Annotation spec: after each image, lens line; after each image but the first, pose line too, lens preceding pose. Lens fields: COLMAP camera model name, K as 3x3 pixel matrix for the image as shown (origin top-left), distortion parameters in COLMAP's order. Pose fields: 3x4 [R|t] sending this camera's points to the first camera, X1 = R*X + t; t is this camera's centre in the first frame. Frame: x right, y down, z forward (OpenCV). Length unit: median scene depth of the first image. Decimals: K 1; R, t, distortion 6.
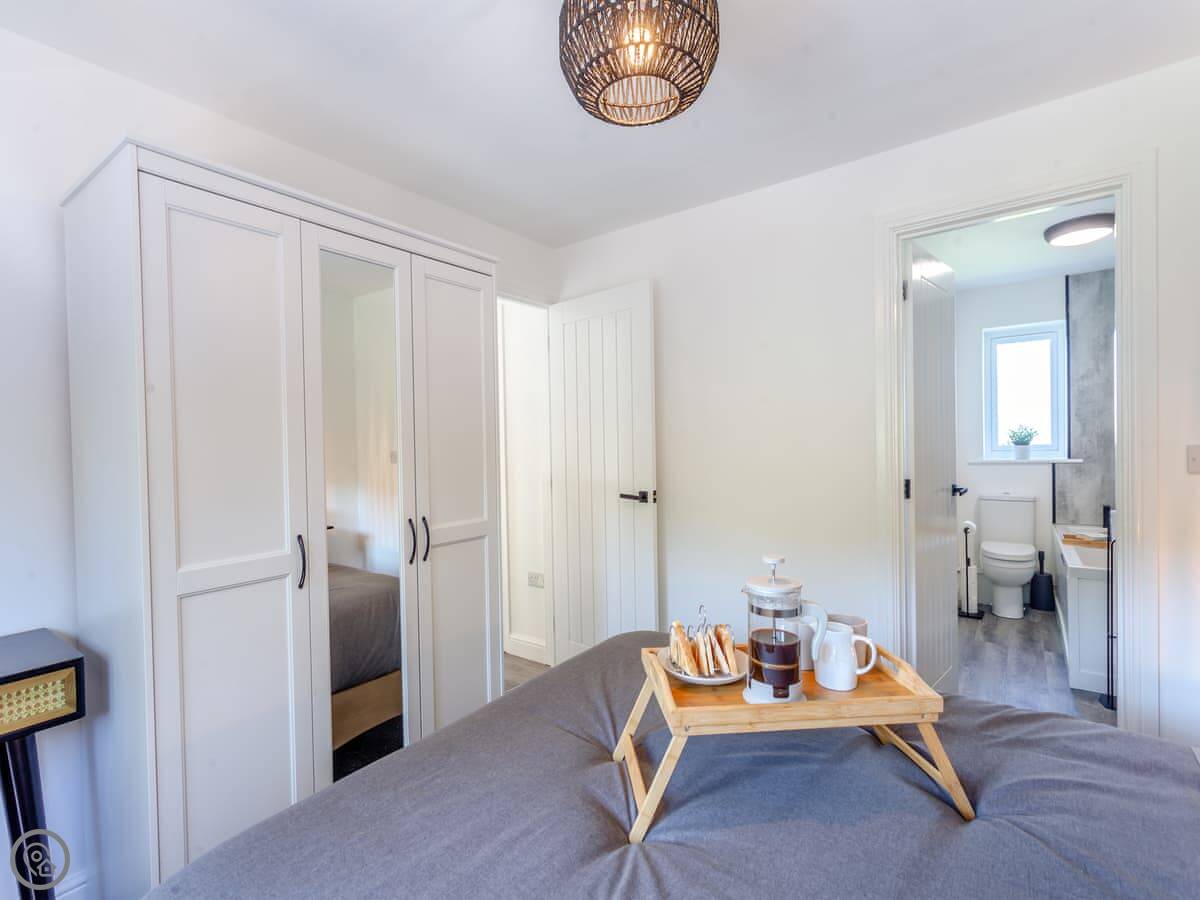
lens RADIAL K [[568.2, 0, 589.3], [0, 568.2, 451.5], [0, 0, 1]] dist [0.003468, 0.001074]
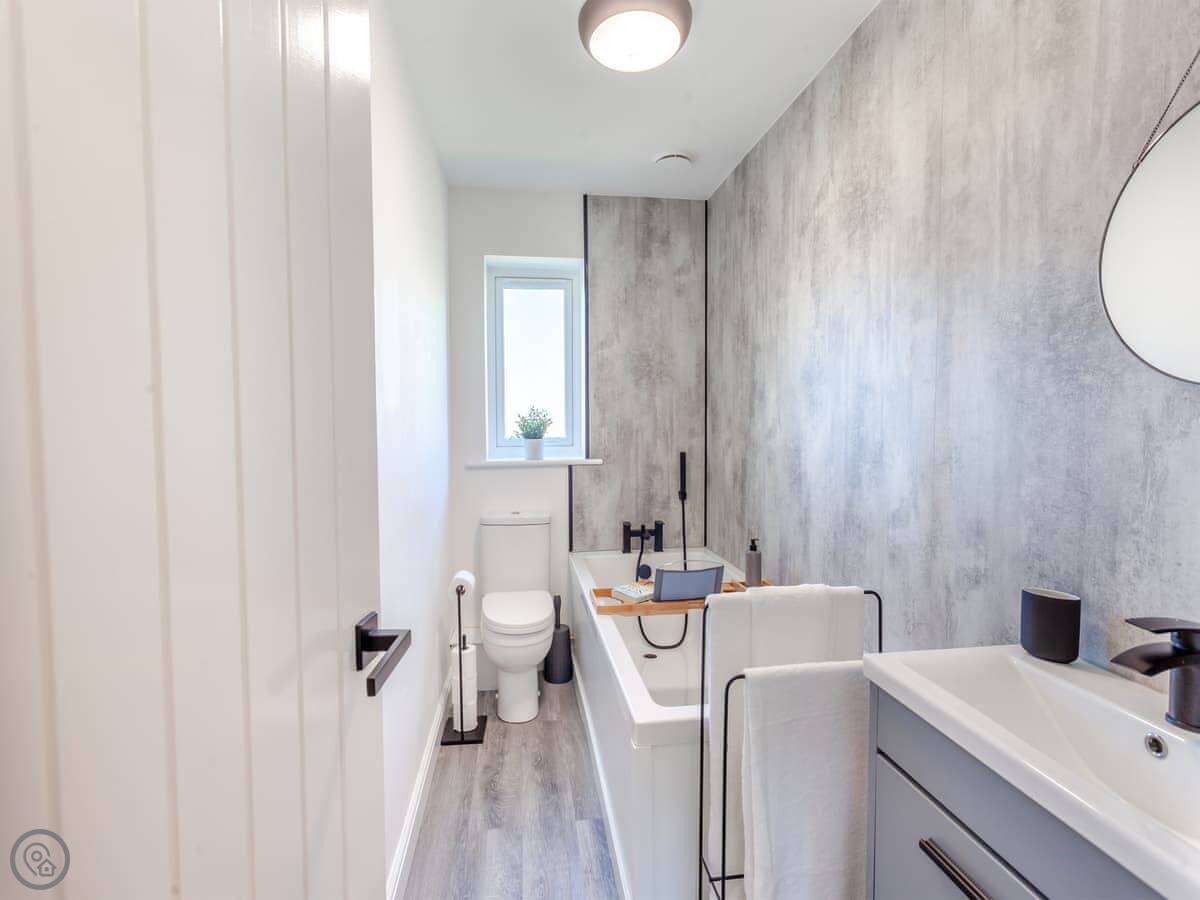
lens RADIAL K [[568.2, 0, 589.3], [0, 568.2, 451.5], [0, 0, 1]] dist [0.003468, 0.001074]
pose [[0.716566, -0.018366, 0.697278, 0.358790], [-0.001614, 0.999607, 0.027988, -0.015946], [-0.697518, -0.021181, 0.716254, 0.501831]]
